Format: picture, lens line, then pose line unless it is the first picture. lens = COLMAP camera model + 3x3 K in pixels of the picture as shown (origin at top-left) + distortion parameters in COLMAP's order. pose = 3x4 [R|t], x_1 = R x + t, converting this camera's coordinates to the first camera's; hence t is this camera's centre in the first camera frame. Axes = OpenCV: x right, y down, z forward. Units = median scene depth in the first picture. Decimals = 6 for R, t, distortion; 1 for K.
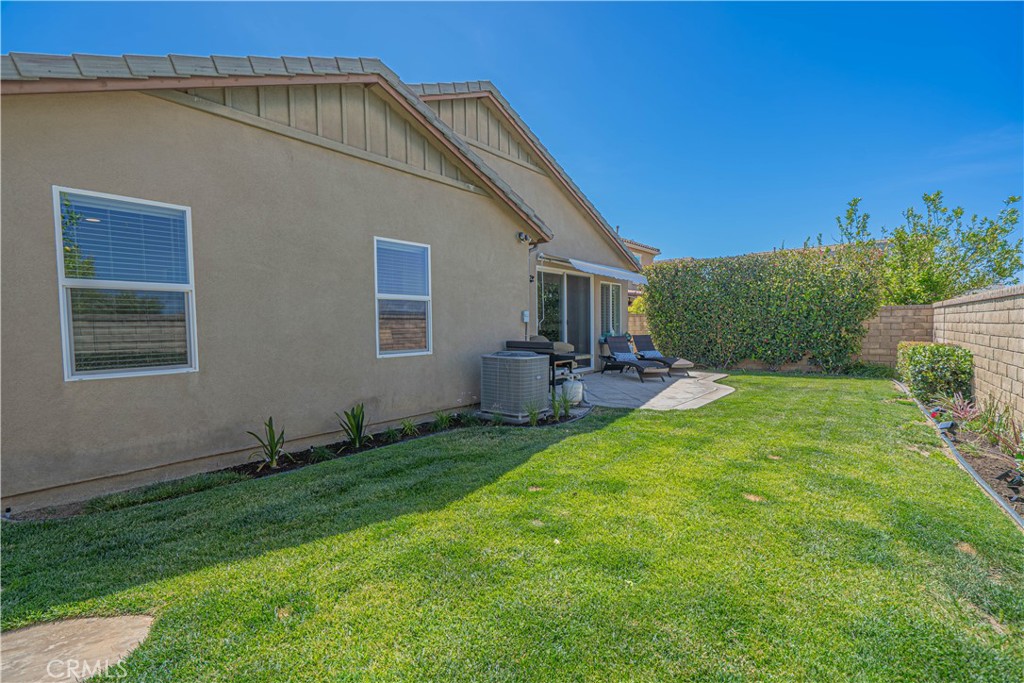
lens RADIAL K [[464.1, 0, 515.7], [0, 464.1, 345.4], [0, 0, 1]] dist [-0.002546, 0.009167]
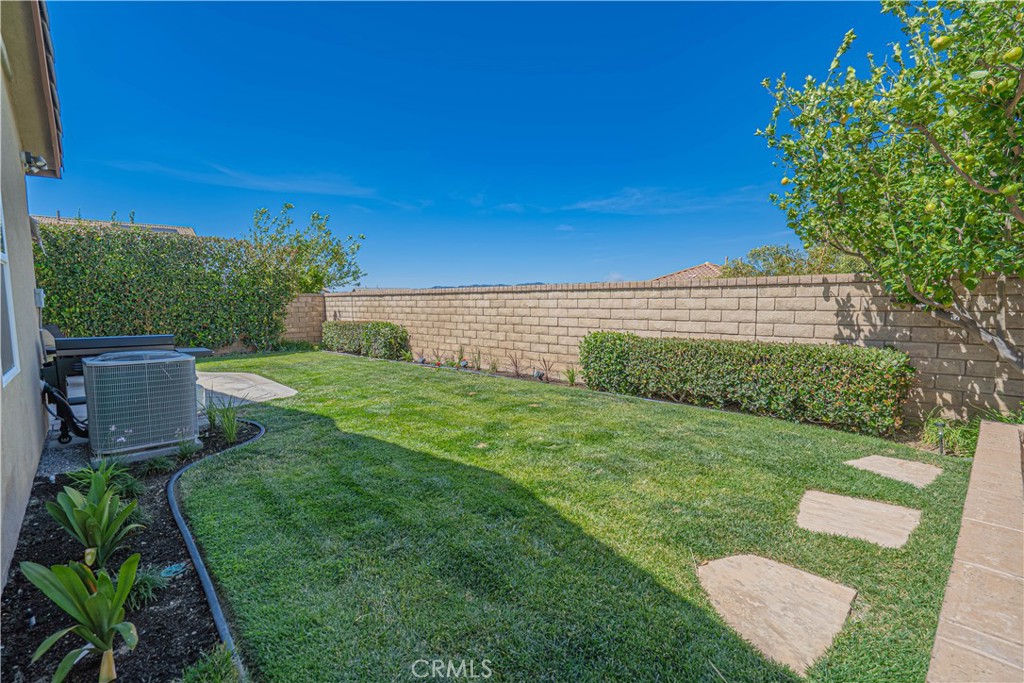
lens RADIAL K [[464.1, 0, 515.7], [0, 464.1, 345.4], [0, 0, 1]] dist [-0.002546, 0.009167]
pose [[0.128309, -0.082549, 0.988293, -0.385142], [0.050484, 0.995781, 0.076620, -0.012046], [-0.990449, 0.040062, 0.131935, 0.257959]]
